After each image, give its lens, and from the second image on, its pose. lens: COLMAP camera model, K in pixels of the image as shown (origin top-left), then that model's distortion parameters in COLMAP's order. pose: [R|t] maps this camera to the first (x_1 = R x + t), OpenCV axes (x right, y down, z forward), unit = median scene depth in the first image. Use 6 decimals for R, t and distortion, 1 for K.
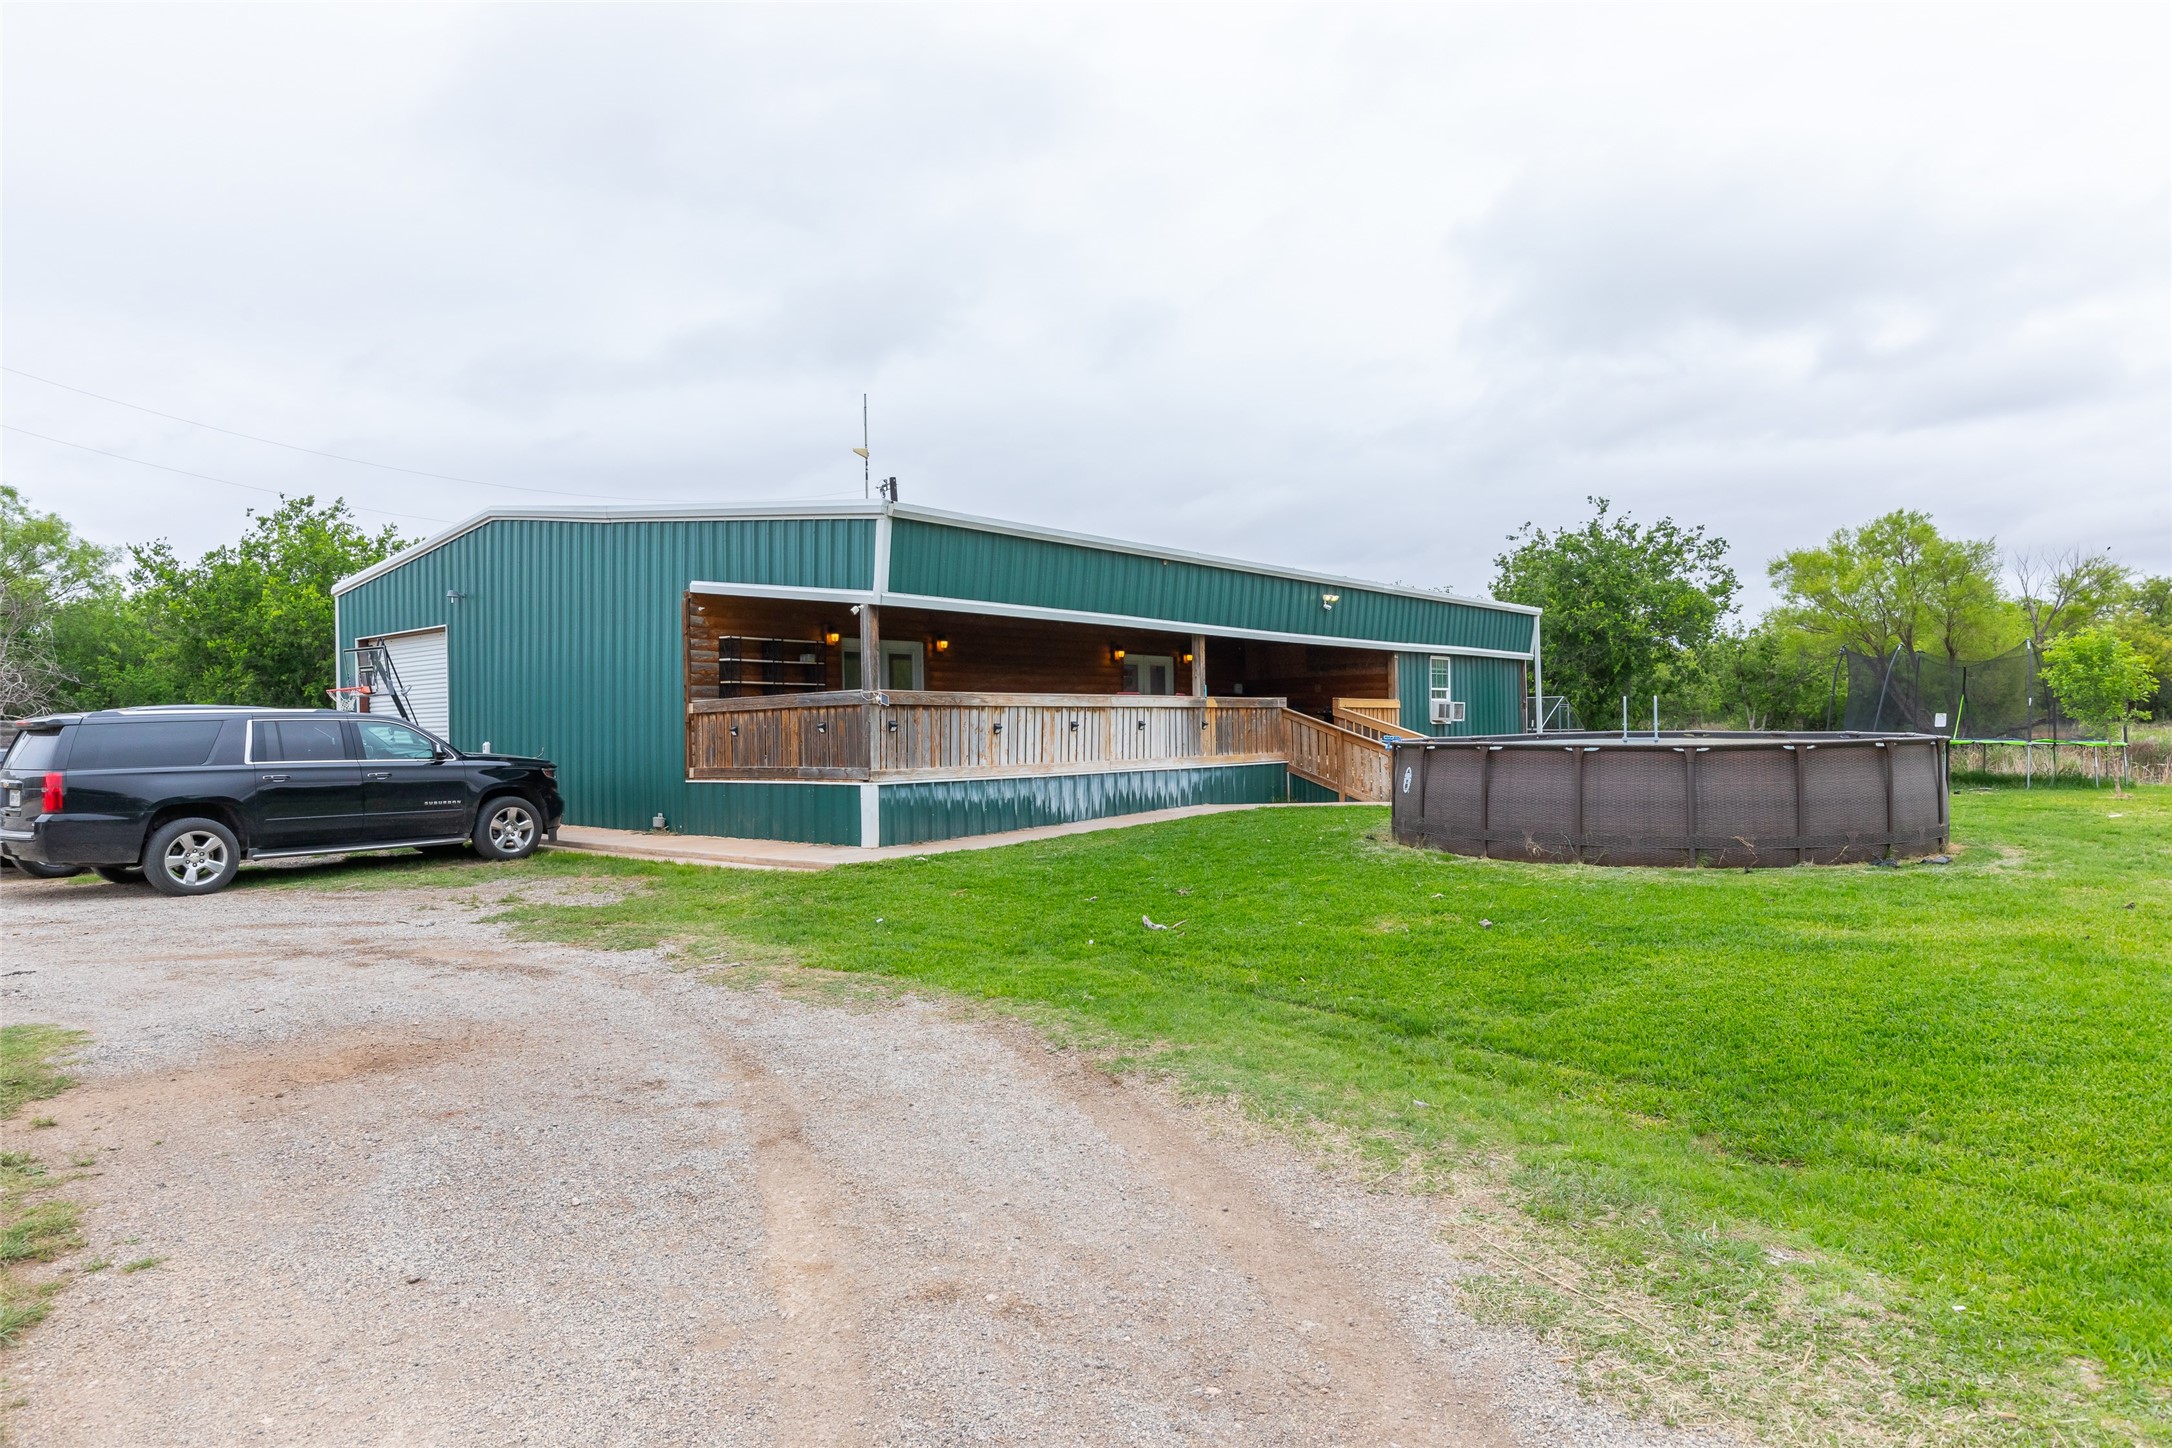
lens RADIAL K [[1353.4, 0, 1089.0], [0, 1353.4, 712.0], [0, 0, 1]] dist [0.006995, 0.000756]
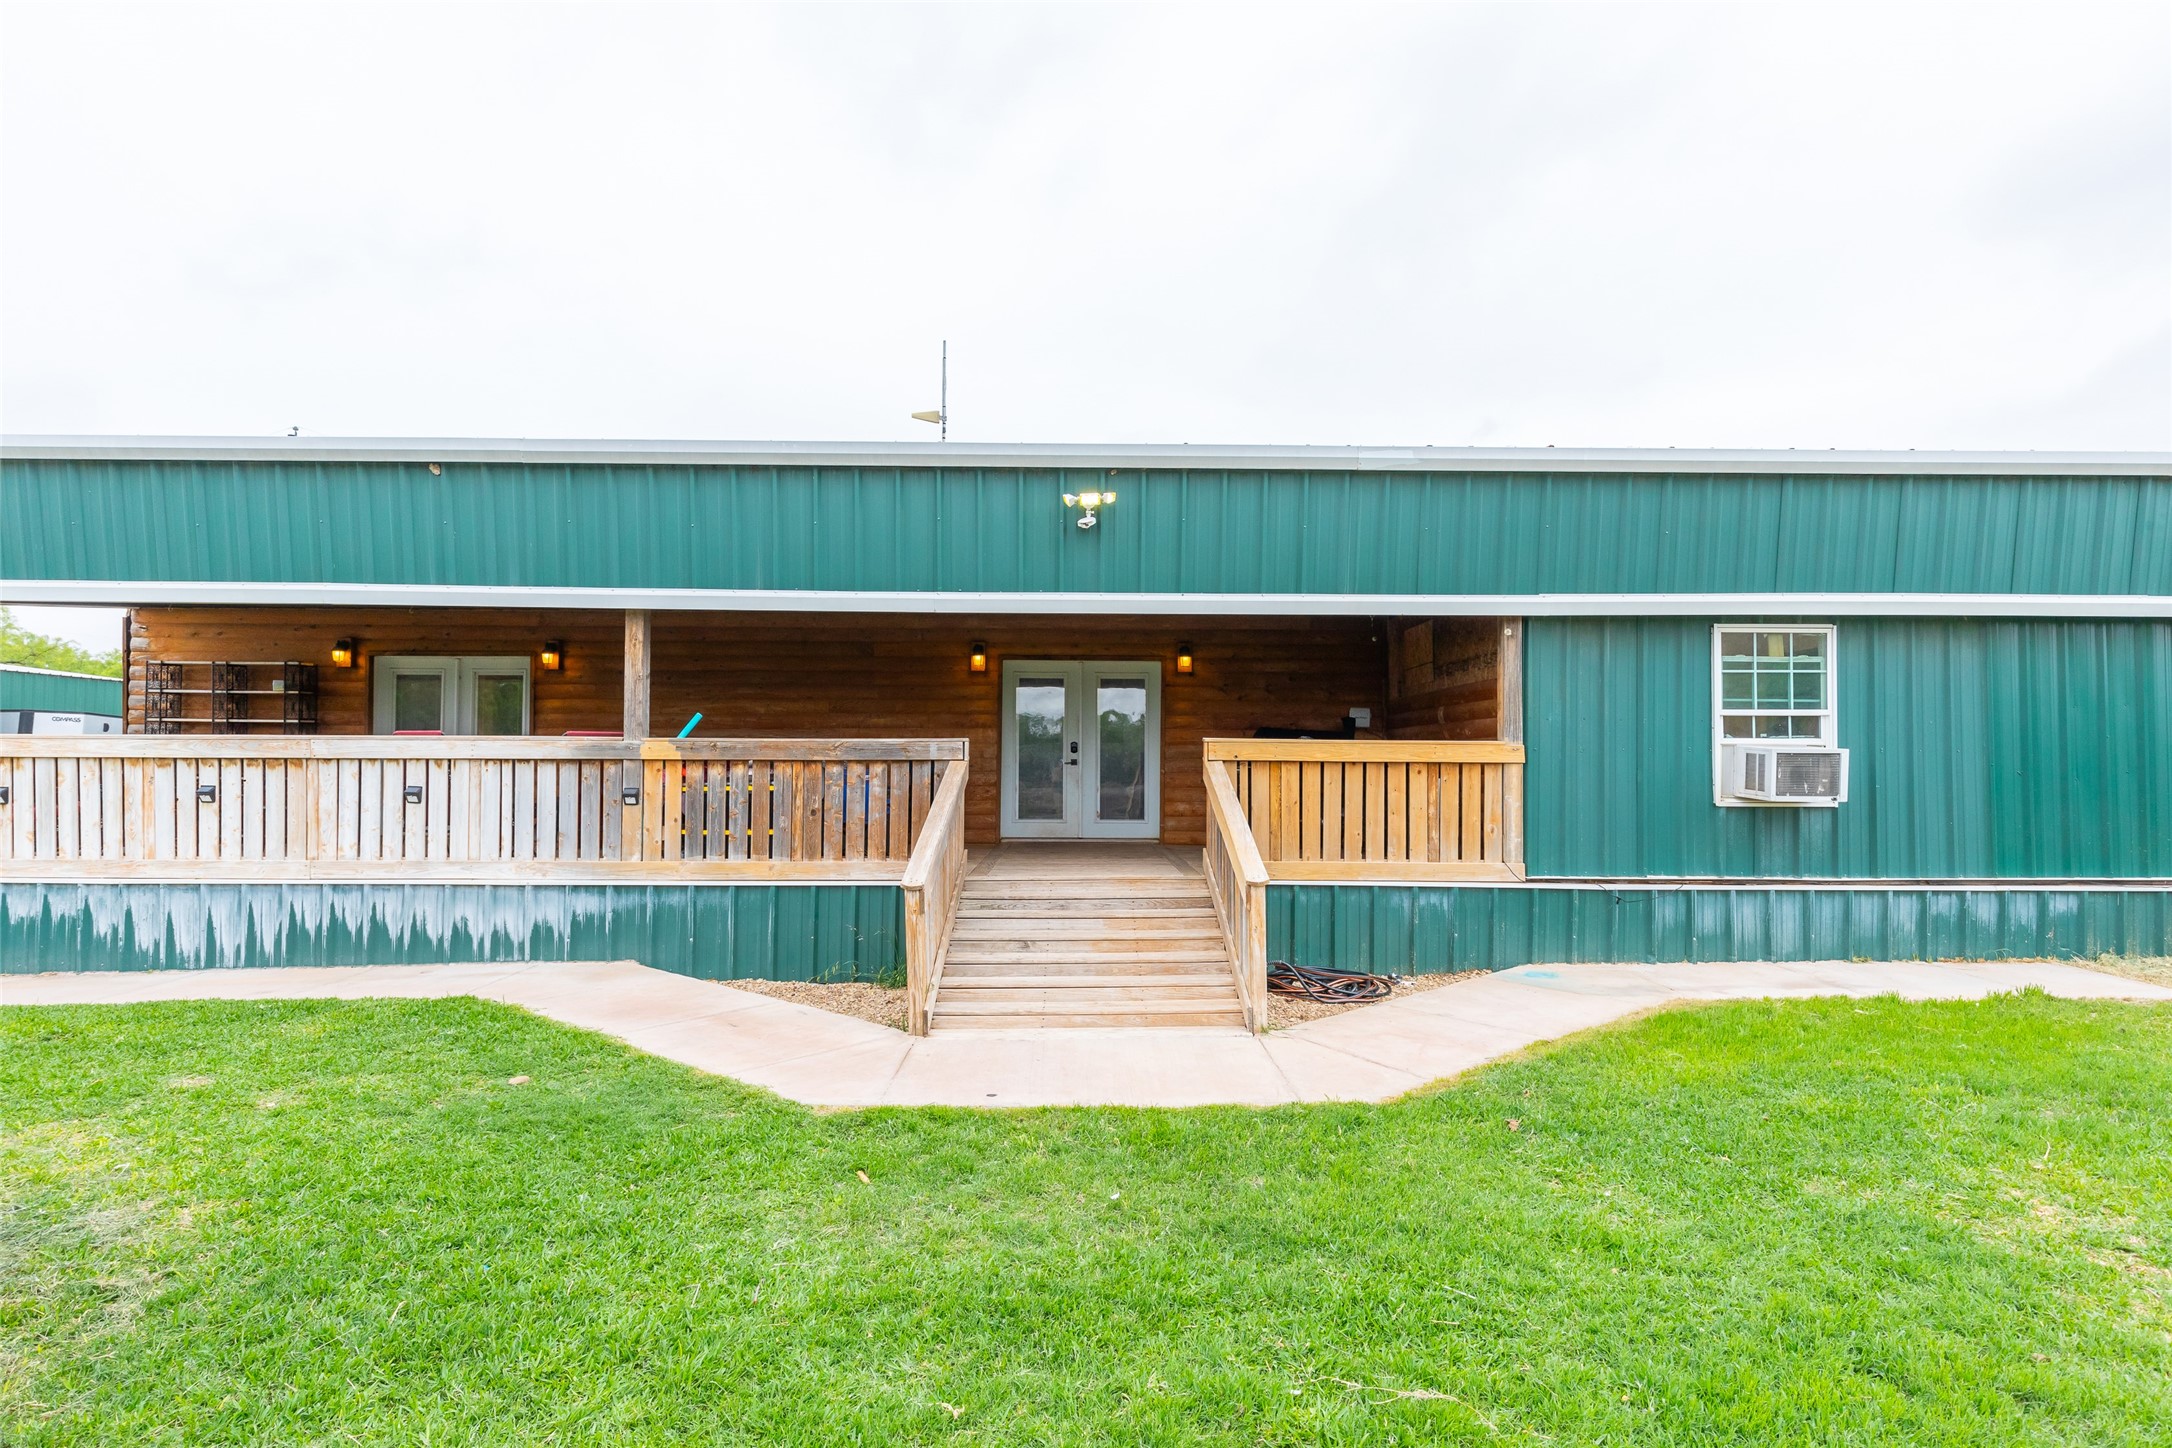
lens RADIAL K [[1116.3, 0, 1099.0], [0, 1116.3, 732.8], [0, 0, 1]] dist [-0.004741, 0.000406]
pose [[0.634307, -0.001517, -0.773080, 0.498260], [-0.004700, 0.999972, -0.005818, -0.011467], [0.773067, 0.007324, 0.634282, 0.876558]]
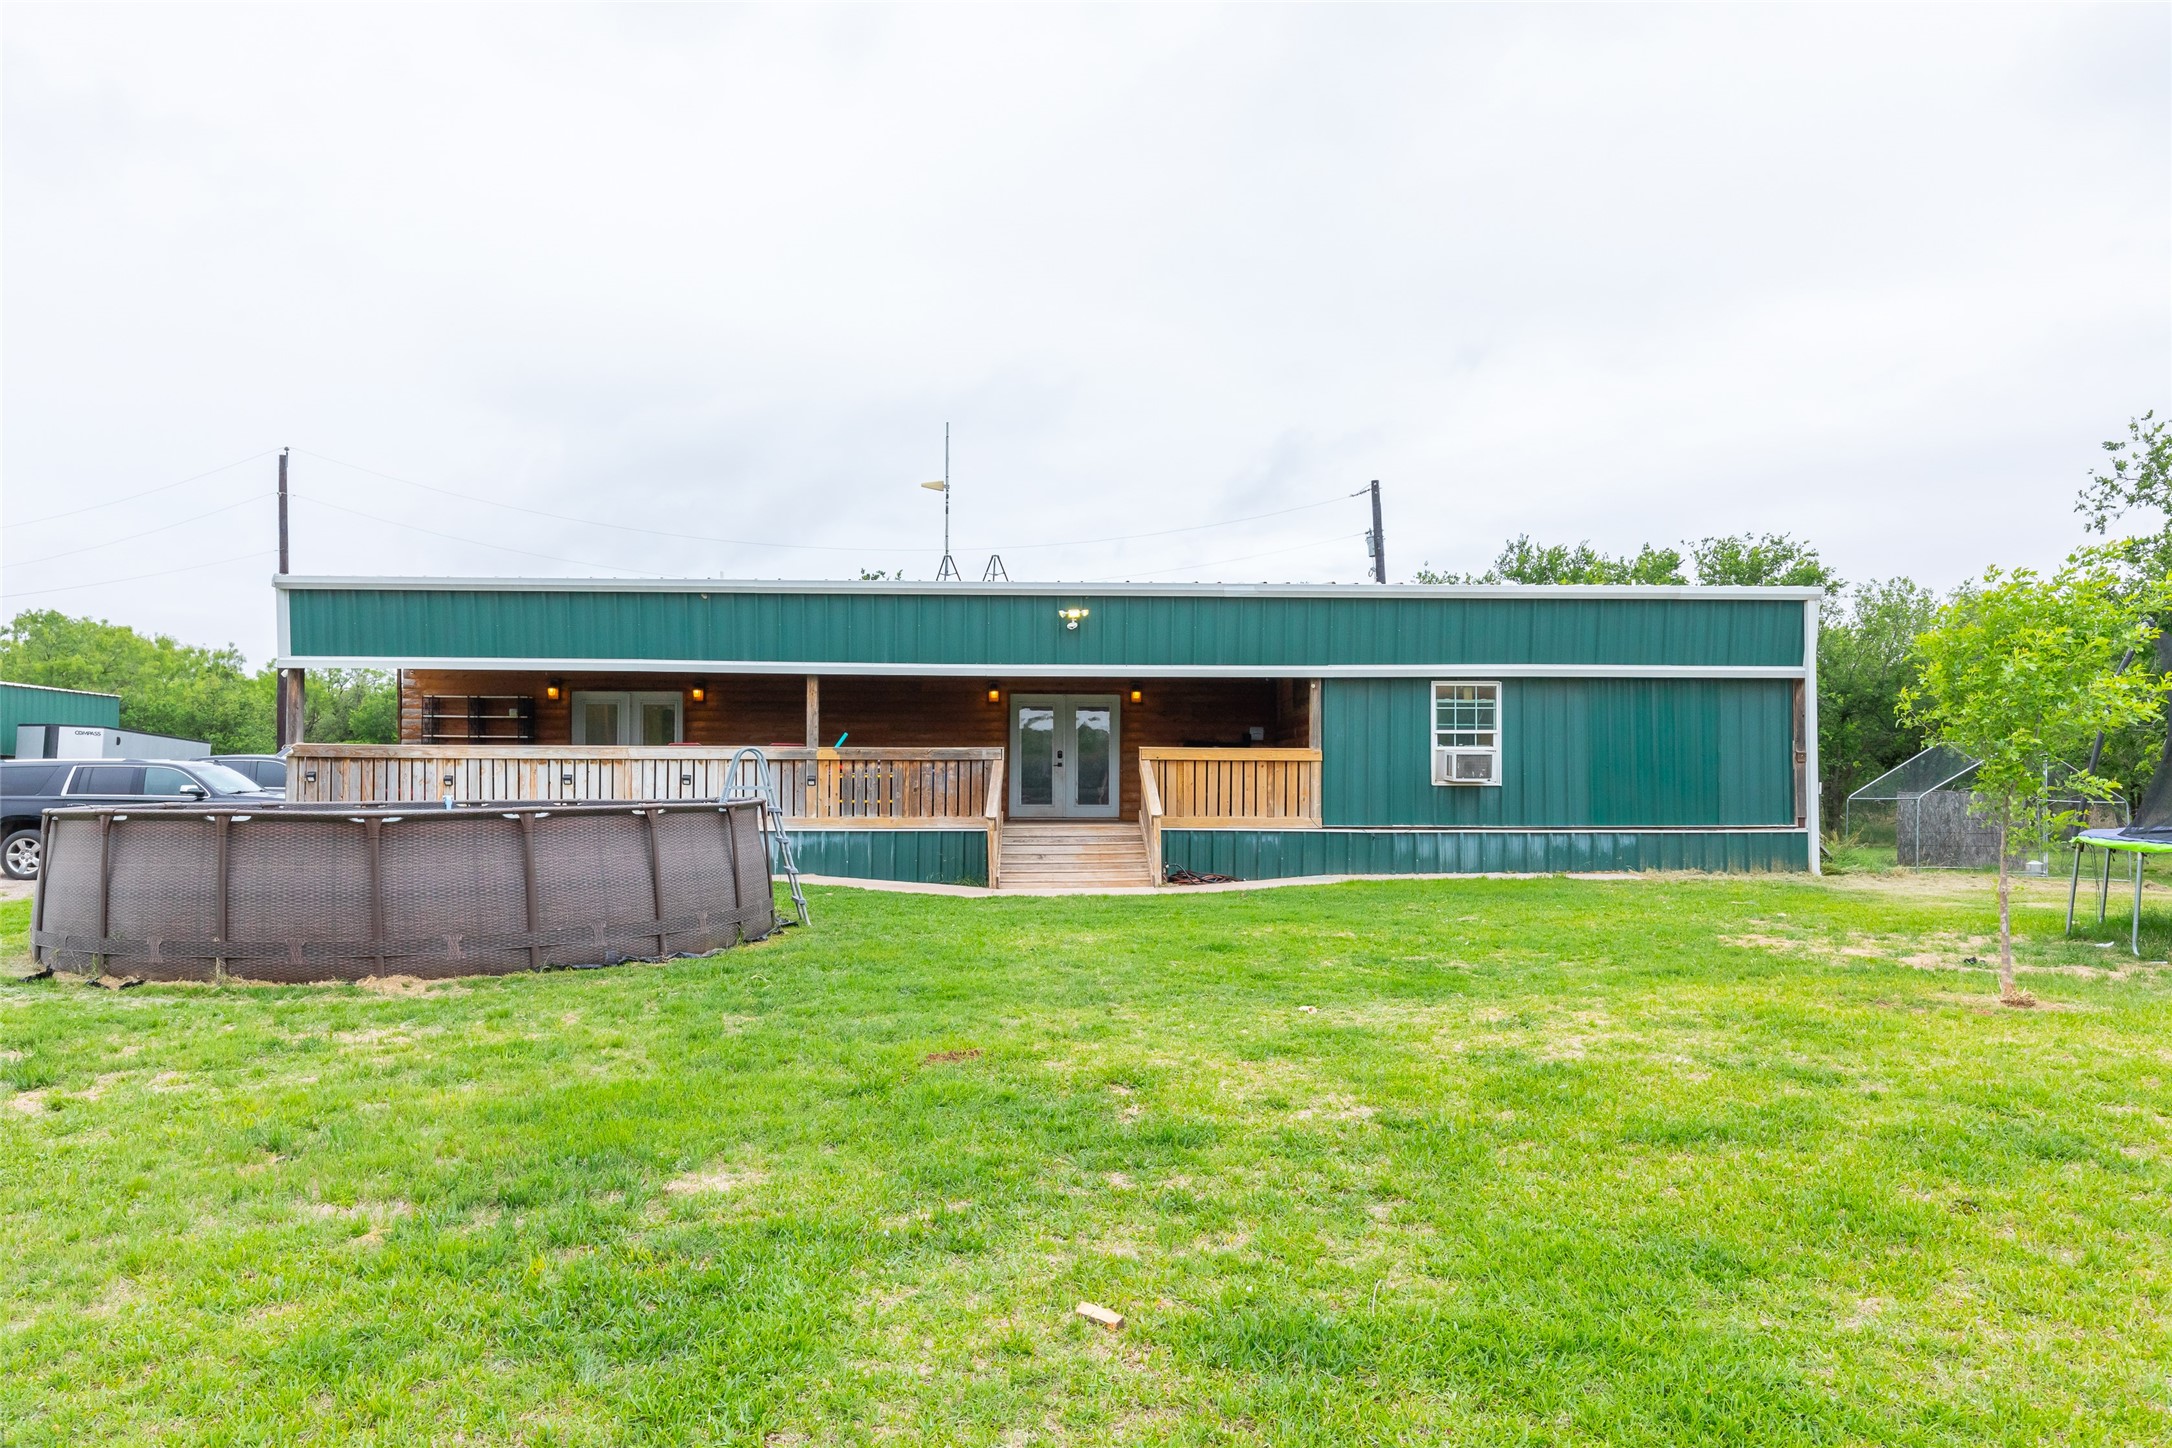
lens RADIAL K [[1528.0, 0, 1082.2], [0, 1528.0, 733.0], [0, 0, 1]] dist [-0.000002, -0.000984]
pose [[0.642273, -0.008788, -0.766425, 0.923262], [-0.003557, 0.999889, -0.014446, -0.006922], [0.766467, 0.012005, 0.642171, 0.517701]]
